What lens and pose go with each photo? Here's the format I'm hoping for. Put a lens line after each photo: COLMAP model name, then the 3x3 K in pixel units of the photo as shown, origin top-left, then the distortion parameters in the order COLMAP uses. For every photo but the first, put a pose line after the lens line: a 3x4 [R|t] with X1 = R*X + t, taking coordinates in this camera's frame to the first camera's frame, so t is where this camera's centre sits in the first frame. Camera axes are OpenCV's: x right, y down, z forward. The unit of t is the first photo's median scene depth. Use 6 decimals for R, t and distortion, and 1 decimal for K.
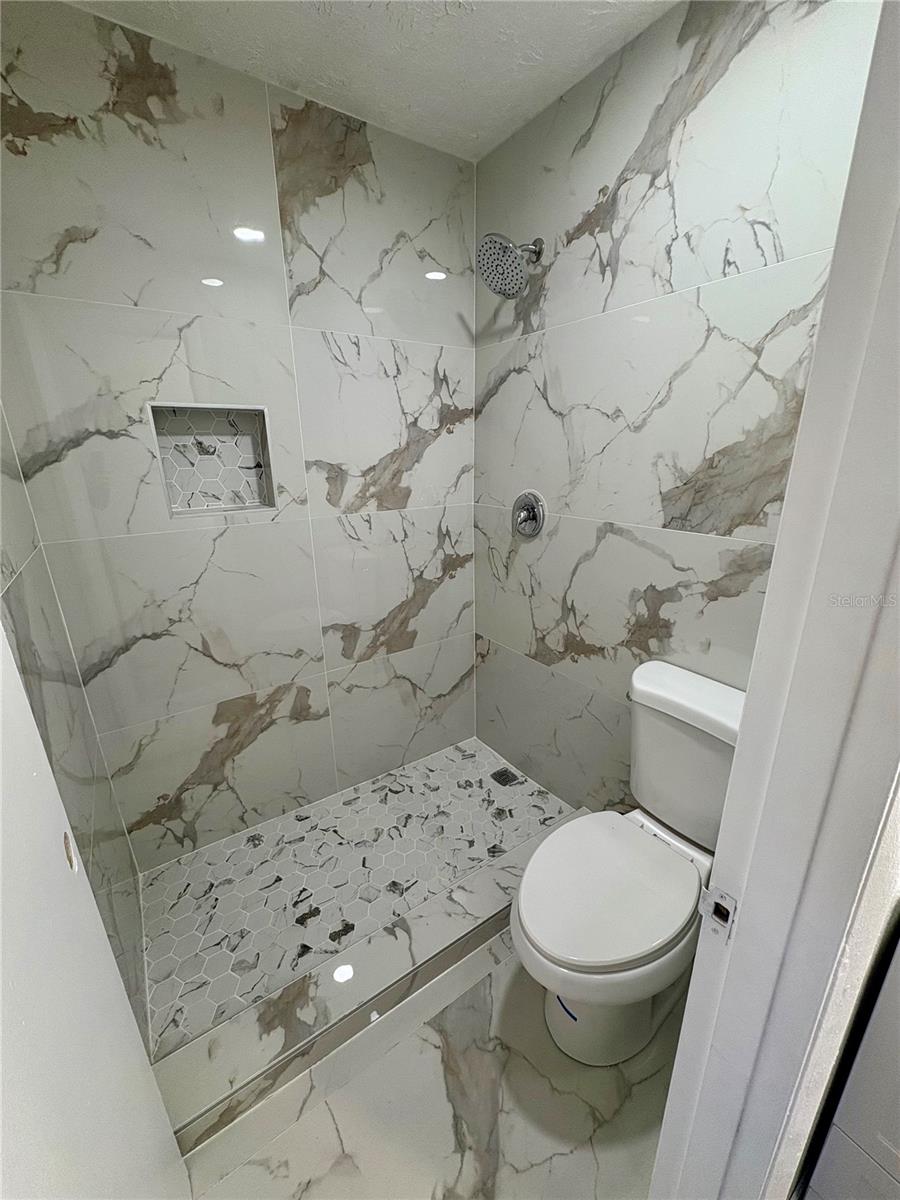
lens RADIAL K [[473.3, 0, 451.9], [0, 473.3, 599.7], [0, 0, 1]] dist [0.000976, -0.000421]
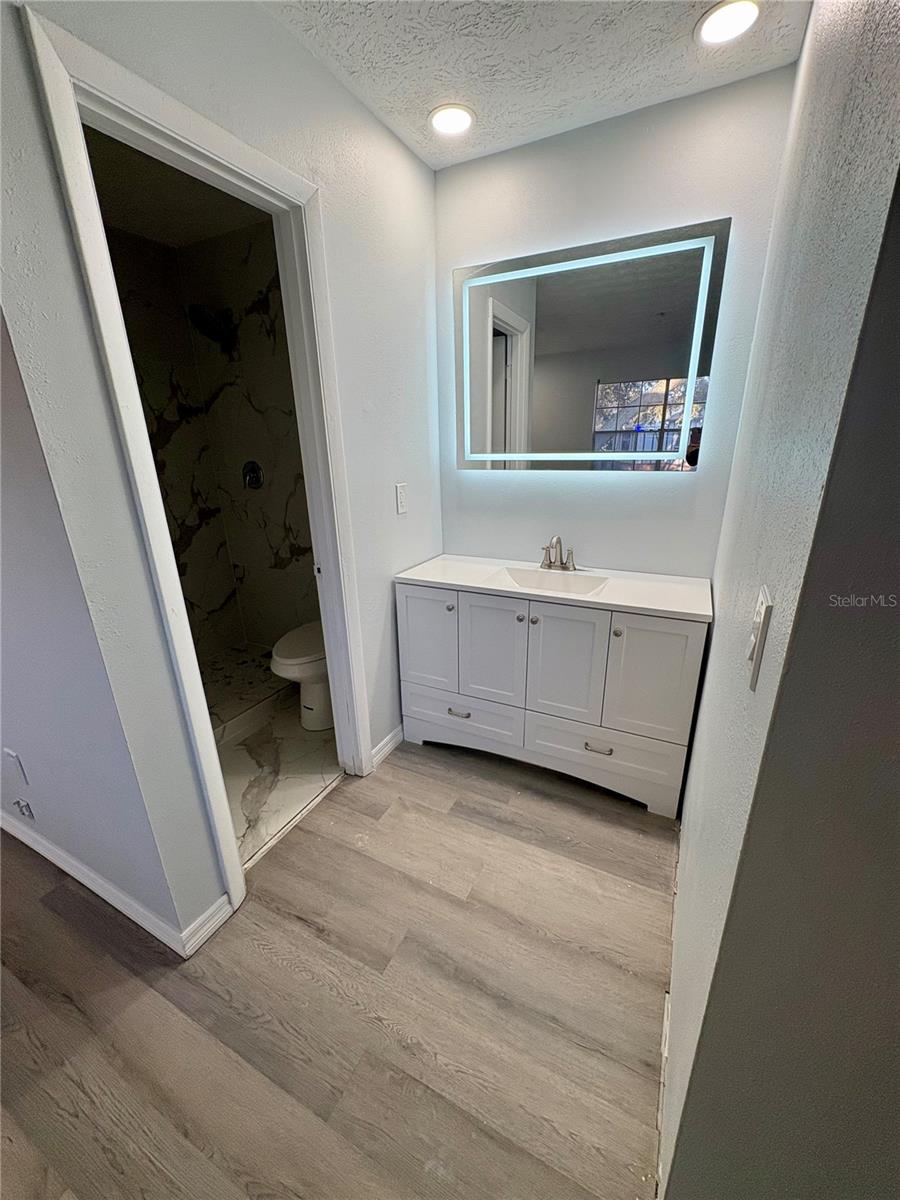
lens RADIAL K [[473.3, 0, 445.4], [0, 473.3, 602.1], [0, 0, 1]] dist [0.000976, -0.000421]
pose [[0.882998, -0.159625, 0.441400, -0.039534], [0.152796, 0.986928, 0.051246, 0.257243], [-0.443810, 0.022194, 0.895846, -0.697557]]
